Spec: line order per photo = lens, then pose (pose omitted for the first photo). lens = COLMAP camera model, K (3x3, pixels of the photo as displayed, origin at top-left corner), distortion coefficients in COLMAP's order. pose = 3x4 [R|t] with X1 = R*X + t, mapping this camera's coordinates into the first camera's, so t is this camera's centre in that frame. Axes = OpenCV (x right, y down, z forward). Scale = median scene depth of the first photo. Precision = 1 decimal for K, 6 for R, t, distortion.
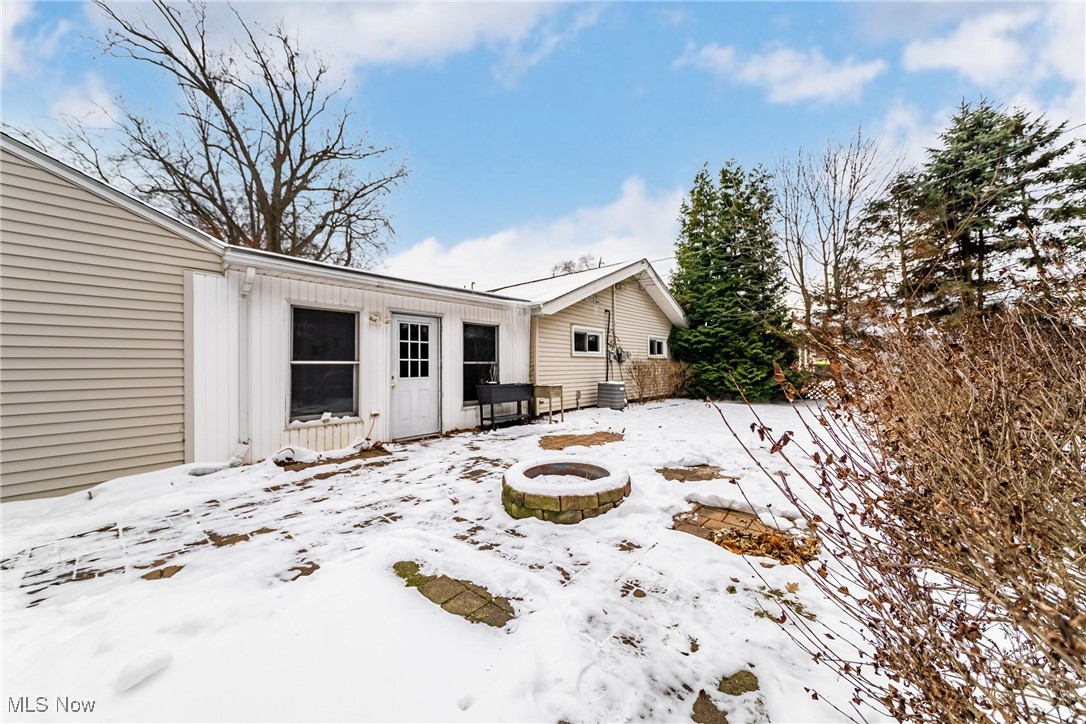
lens RADIAL K [[374.9, 0, 541.3], [0, 374.9, 359.1], [0, 0, 1]] dist [-0.001276, 0.000076]
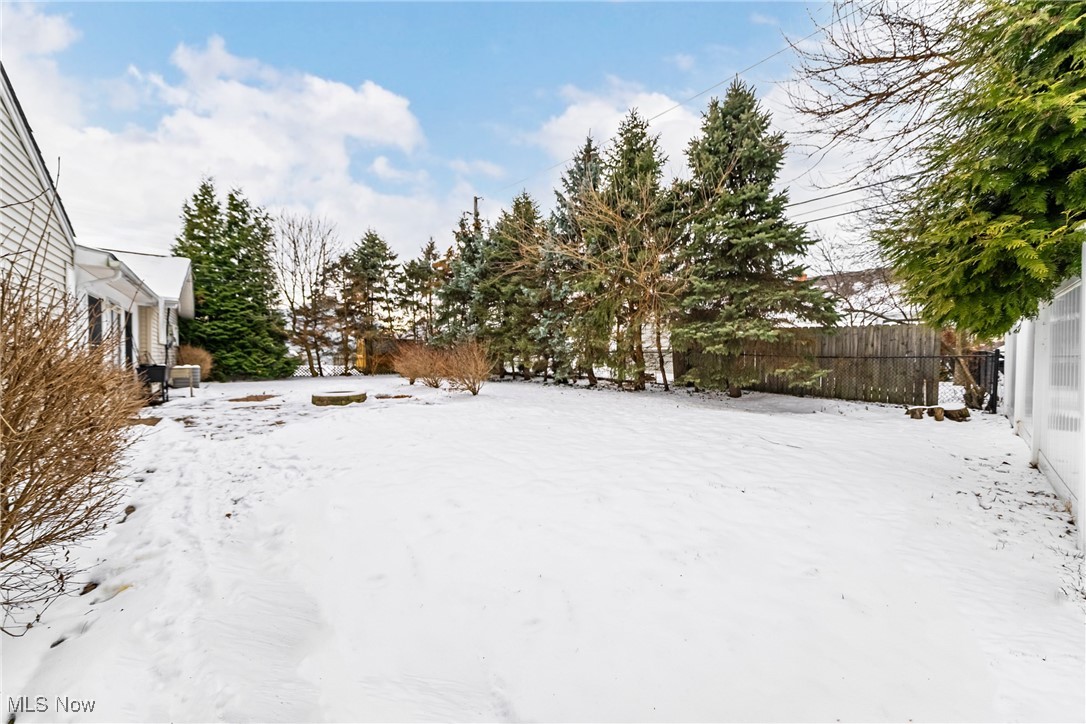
lens RADIAL K [[374.9, 0, 541.9], [0, 374.9, 362.9], [0, 0, 1]] dist [-0.001276, 0.000076]
pose [[0.178104, -0.004142, 0.984003, -0.610124], [-0.022684, 0.999708, 0.008314, 0.014736], [-0.983750, -0.023801, 0.177958, -0.264661]]
